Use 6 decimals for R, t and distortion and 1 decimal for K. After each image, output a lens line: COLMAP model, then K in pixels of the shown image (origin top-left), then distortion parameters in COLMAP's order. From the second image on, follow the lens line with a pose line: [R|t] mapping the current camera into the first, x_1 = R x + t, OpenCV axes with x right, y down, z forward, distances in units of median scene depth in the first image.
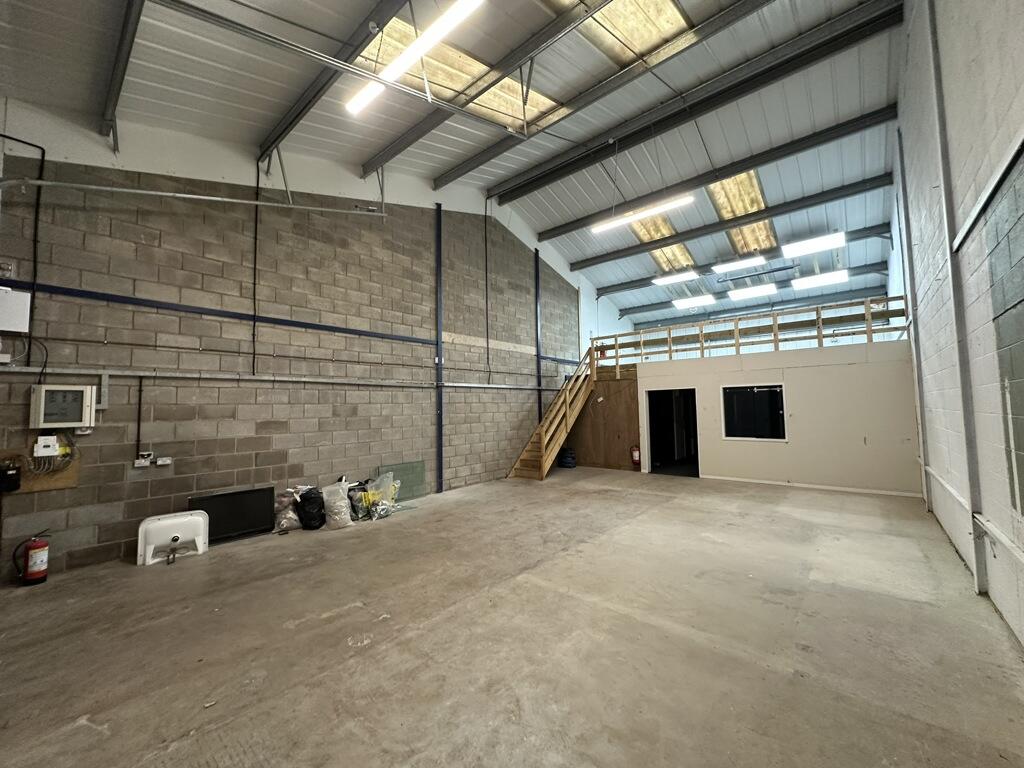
lens RADIAL K [[408.1, 0, 512.2], [0, 408.1, 382.1], [0, 0, 1]] dist [-0.002542, -0.000123]
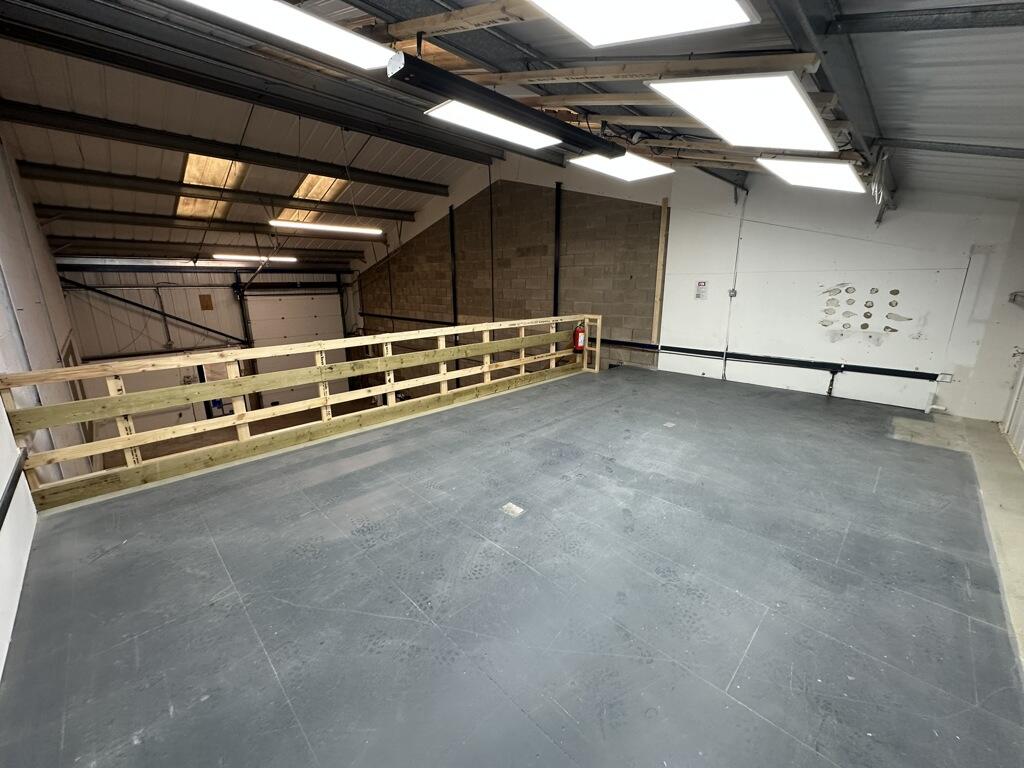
lens RADIAL K [[408.1, 0, 510.3], [0, 408.1, 380.6], [0, 0, 1]] dist [-0.002542, -0.000123]
pose [[-0.079114, 0.252613, -0.964328, 1.099290], [0.070878, 0.966337, 0.247325, -0.230221], [0.994343, -0.048783, -0.094356, 1.277474]]
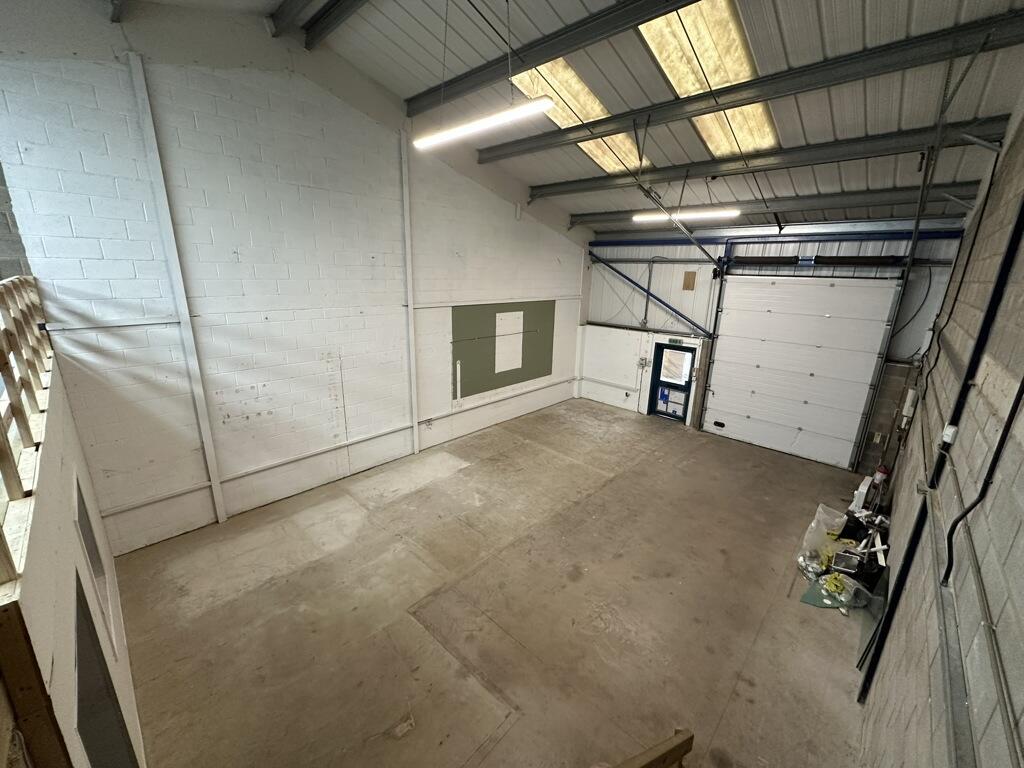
lens RADIAL K [[408.1, 0, 511.9], [0, 408.1, 377.4], [0, 0, 1]] dist [-0.002542, -0.000123]
pose [[-0.998496, -0.018513, 0.051597, 0.194708], [-0.008274, 0.981362, 0.191991, -0.165757], [-0.054190, 0.191276, -0.980039, 1.356219]]
